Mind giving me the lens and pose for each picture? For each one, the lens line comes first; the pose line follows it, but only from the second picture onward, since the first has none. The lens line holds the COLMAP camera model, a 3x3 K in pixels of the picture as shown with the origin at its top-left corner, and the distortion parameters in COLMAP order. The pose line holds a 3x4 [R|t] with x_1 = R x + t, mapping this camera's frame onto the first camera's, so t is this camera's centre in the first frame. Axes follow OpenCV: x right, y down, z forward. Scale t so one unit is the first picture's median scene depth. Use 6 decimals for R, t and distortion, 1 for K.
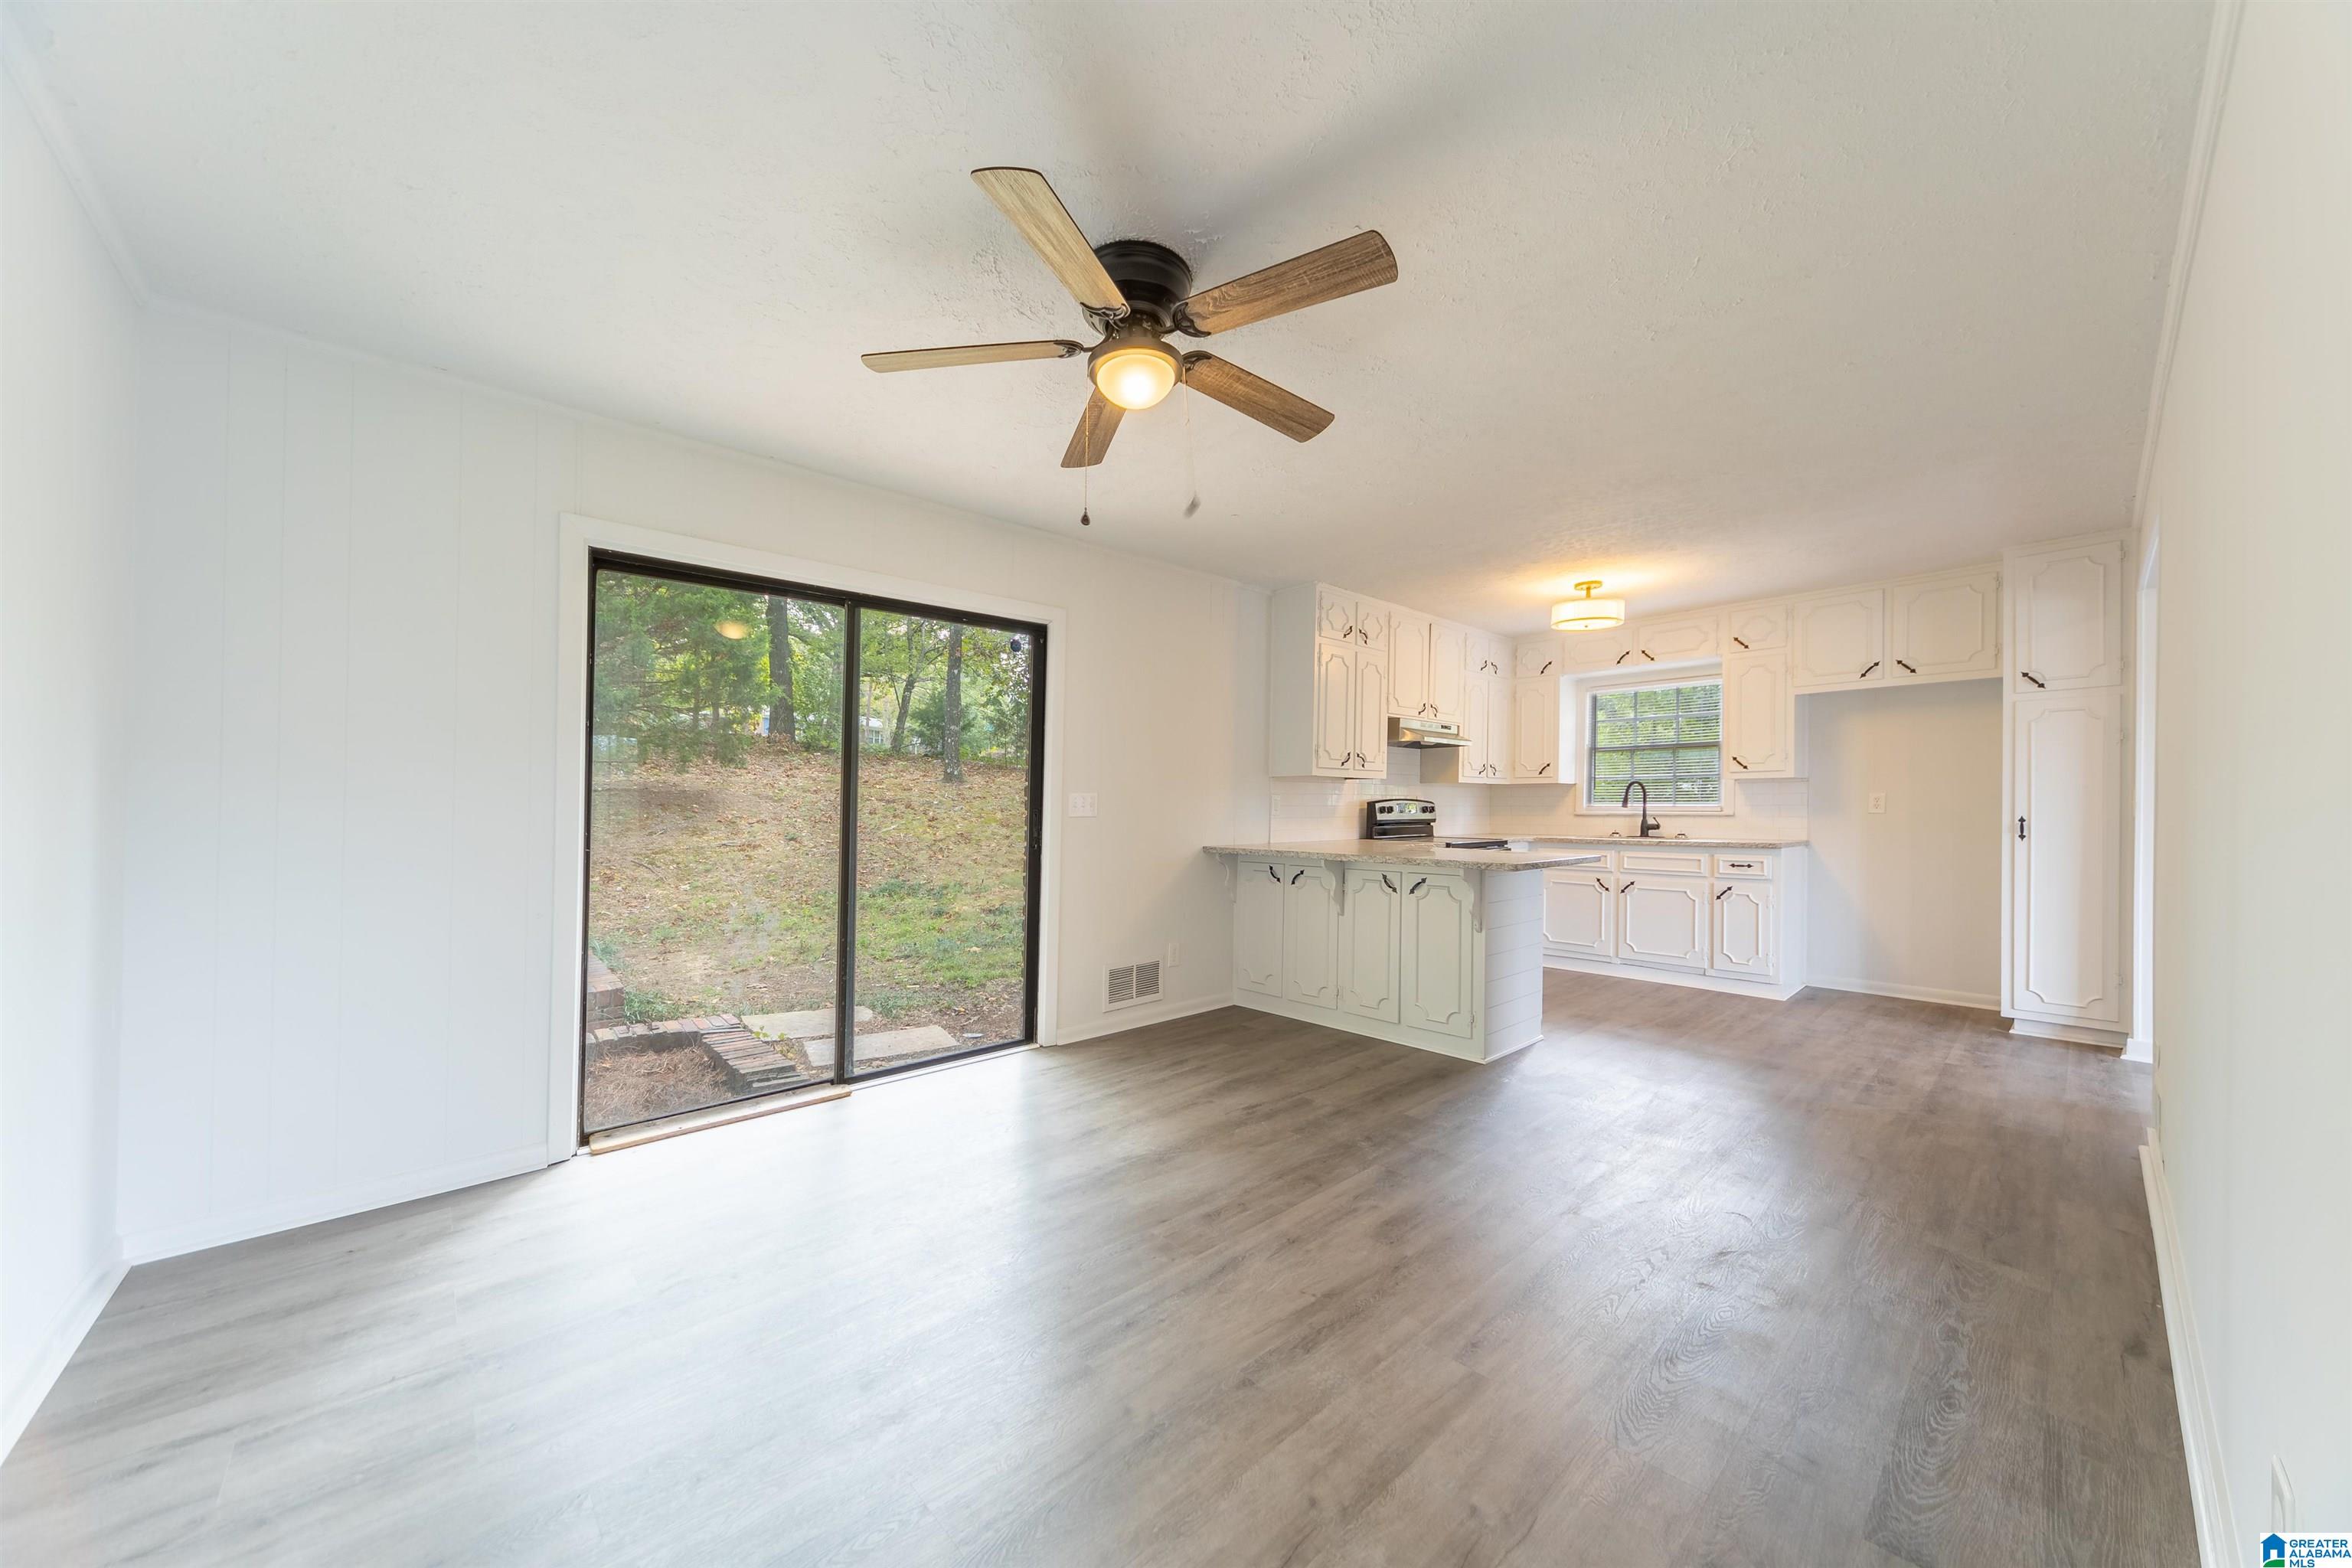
lens RADIAL K [[829.6, 0, 1175.4], [0, 829.6, 835.0], [0, 0, 1]] dist [-0.001203, -0.000350]
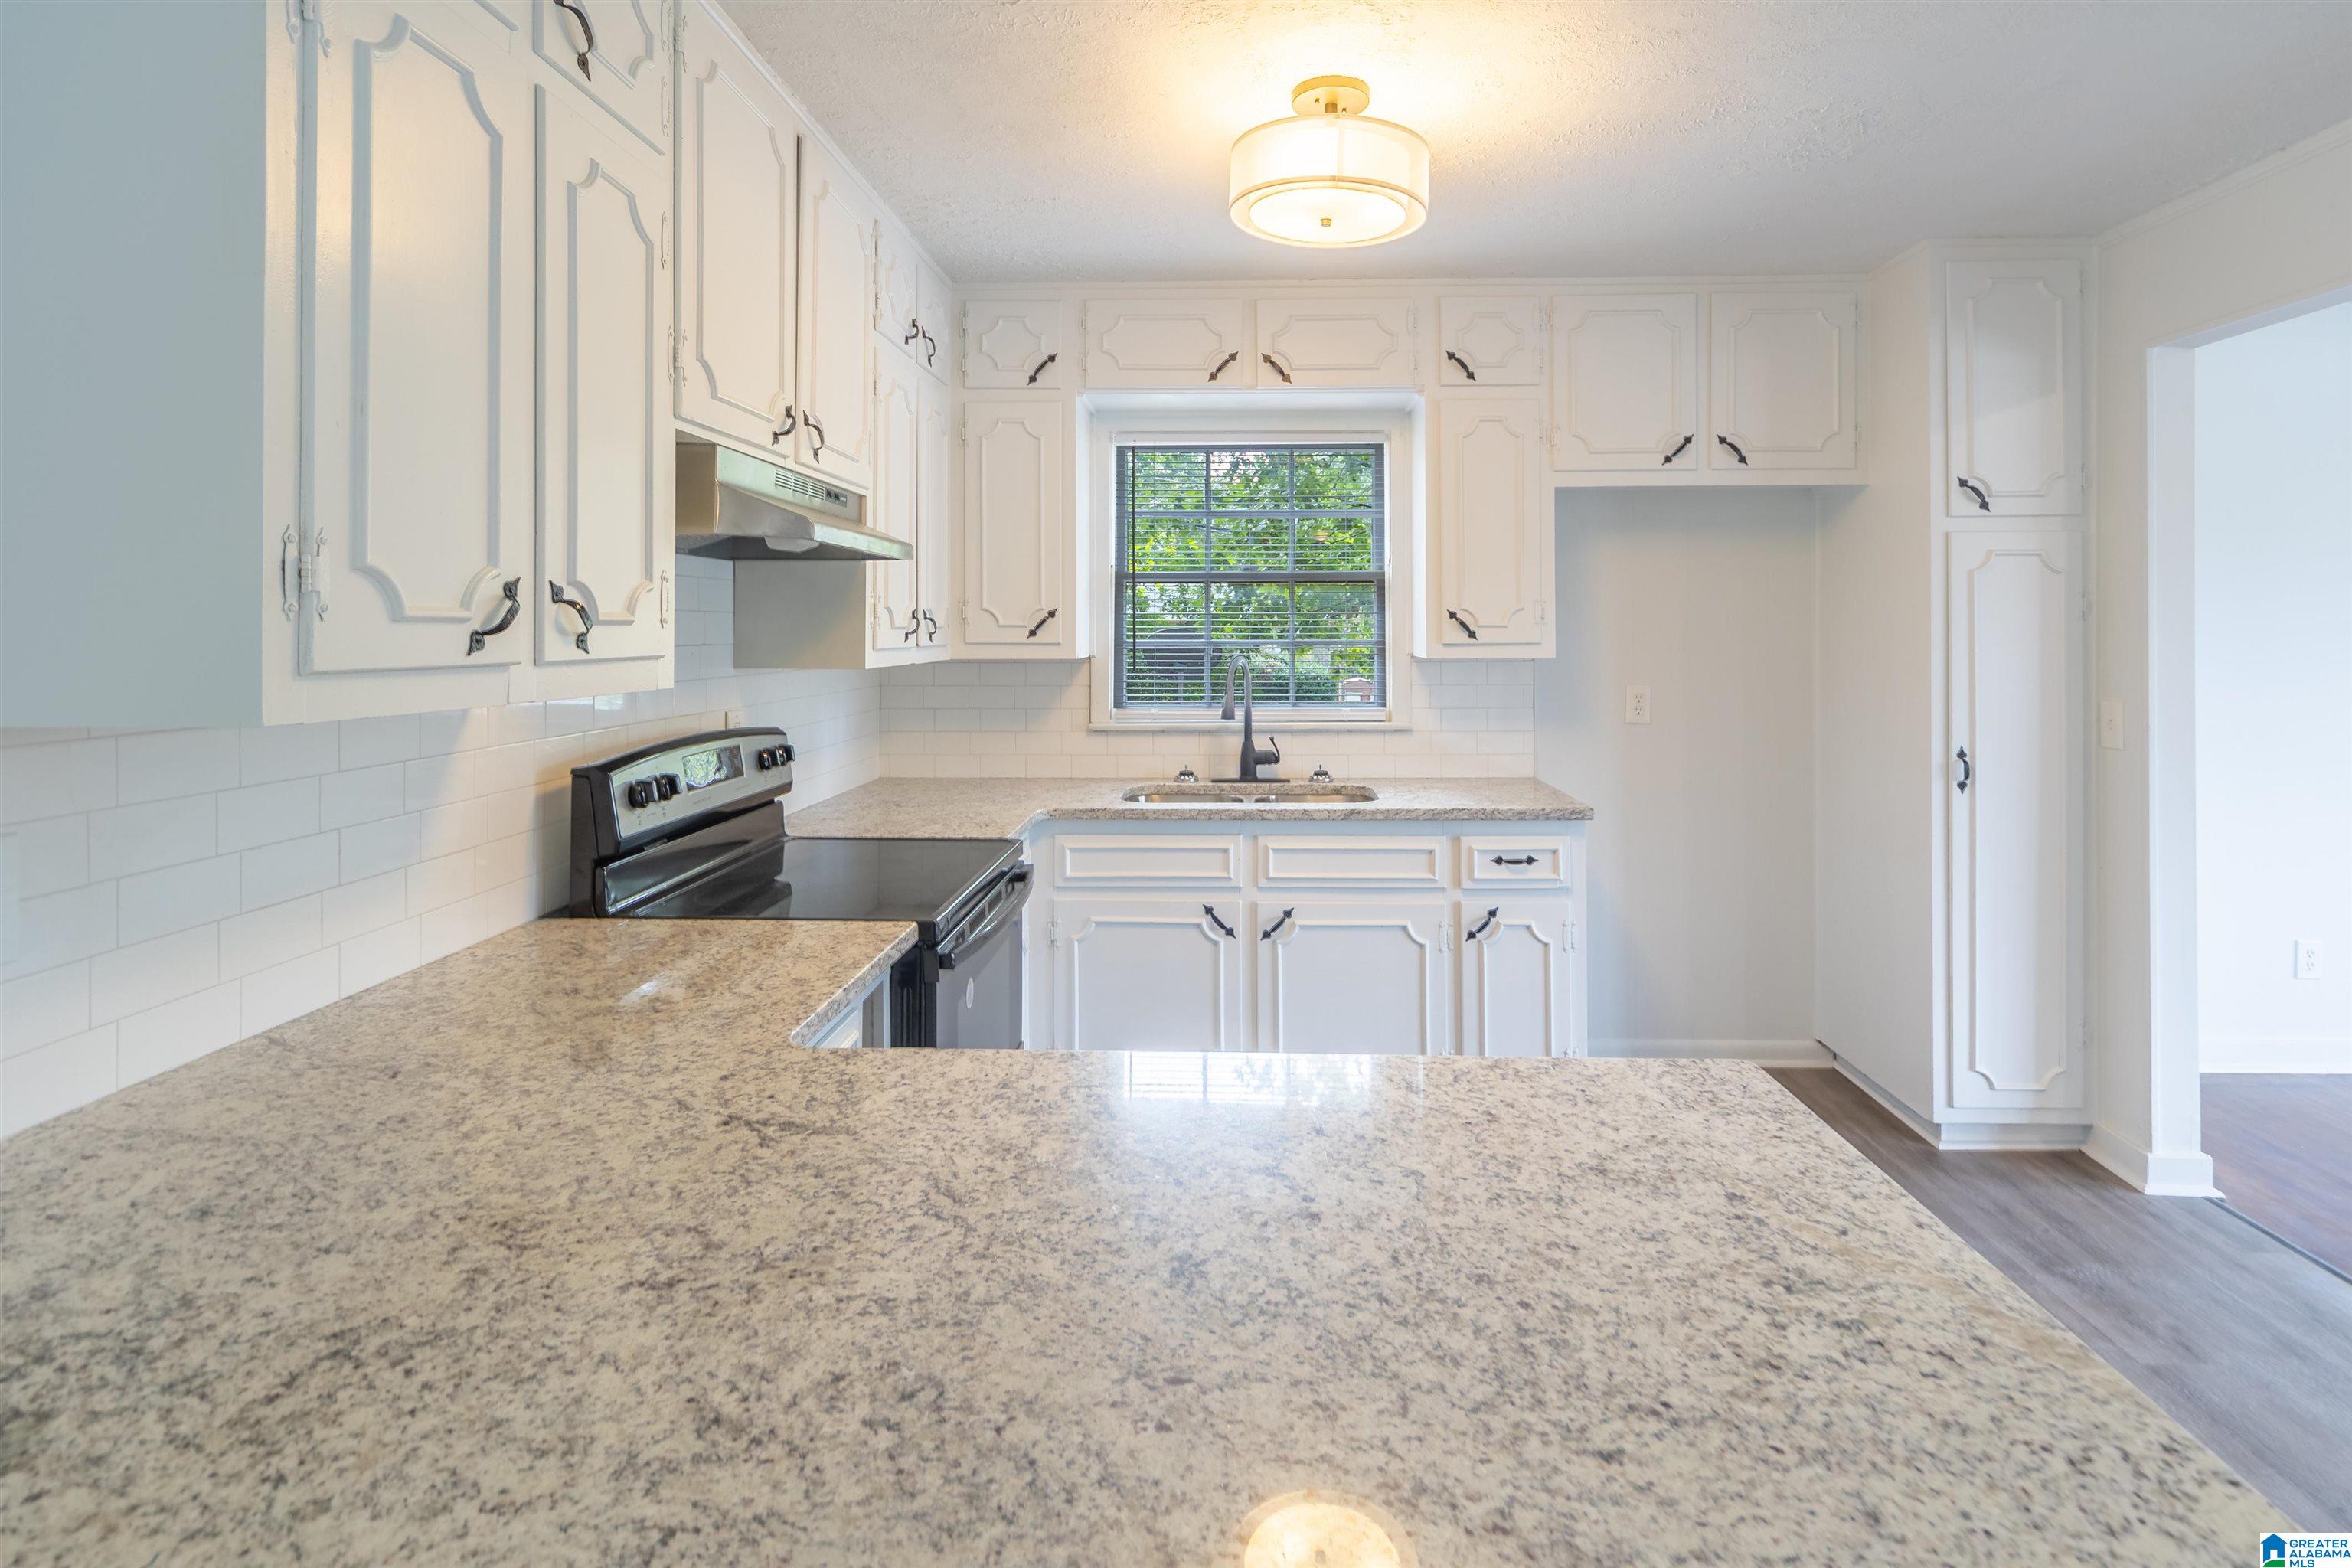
lens RADIAL K [[1142.7, 0, 1213.8], [0, 1142.7, 645.2], [0, 0, 1]] dist [-0.013822, 0.001377]
pose [[0.686380, -0.011530, 0.727151, 0.123147], [0.024644, 0.999669, -0.007411, -0.074651], [-0.726825, 0.023007, 0.686437, 0.667214]]
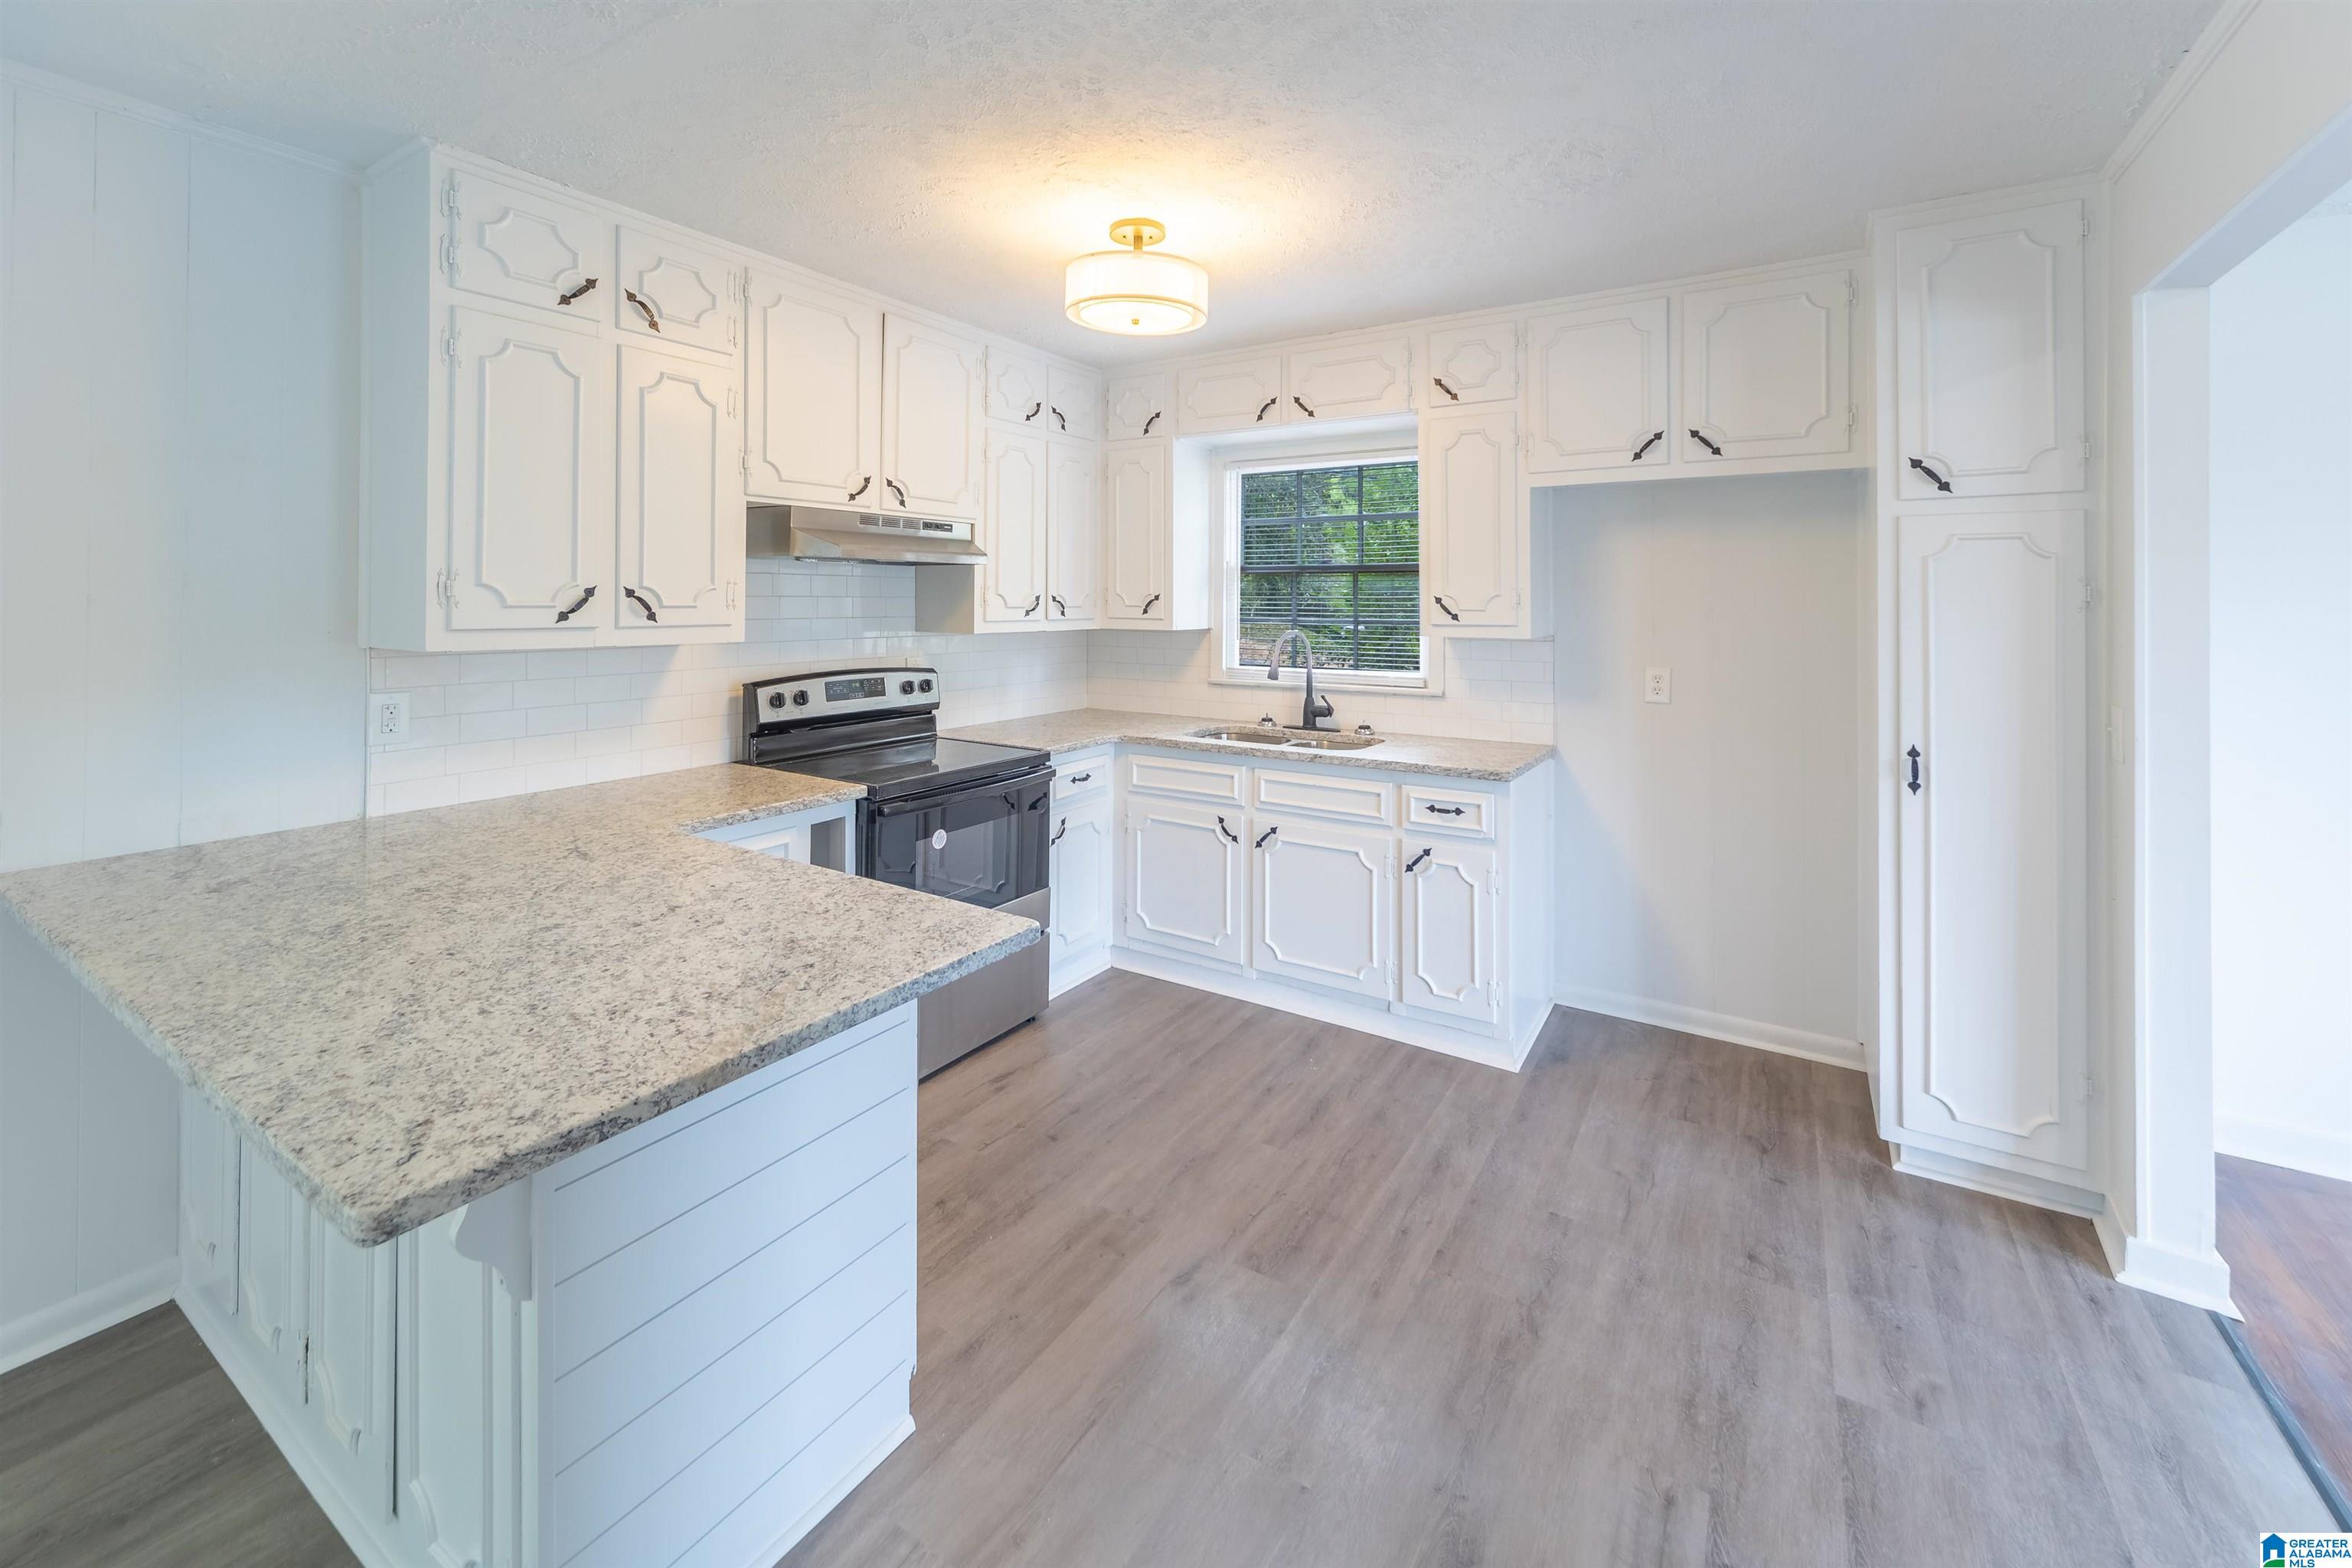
lens RADIAL K [[941.2, 0, 1198.7], [0, 941.2, 613.5], [0, 0, 1]] dist [-0.010354, -0.000839]
pose [[0.960243, 0.001321, 0.279162, 0.353091], [0.003578, 0.999848, -0.017038, -0.074144], [-0.279142, 0.017360, 0.960093, 0.453624]]
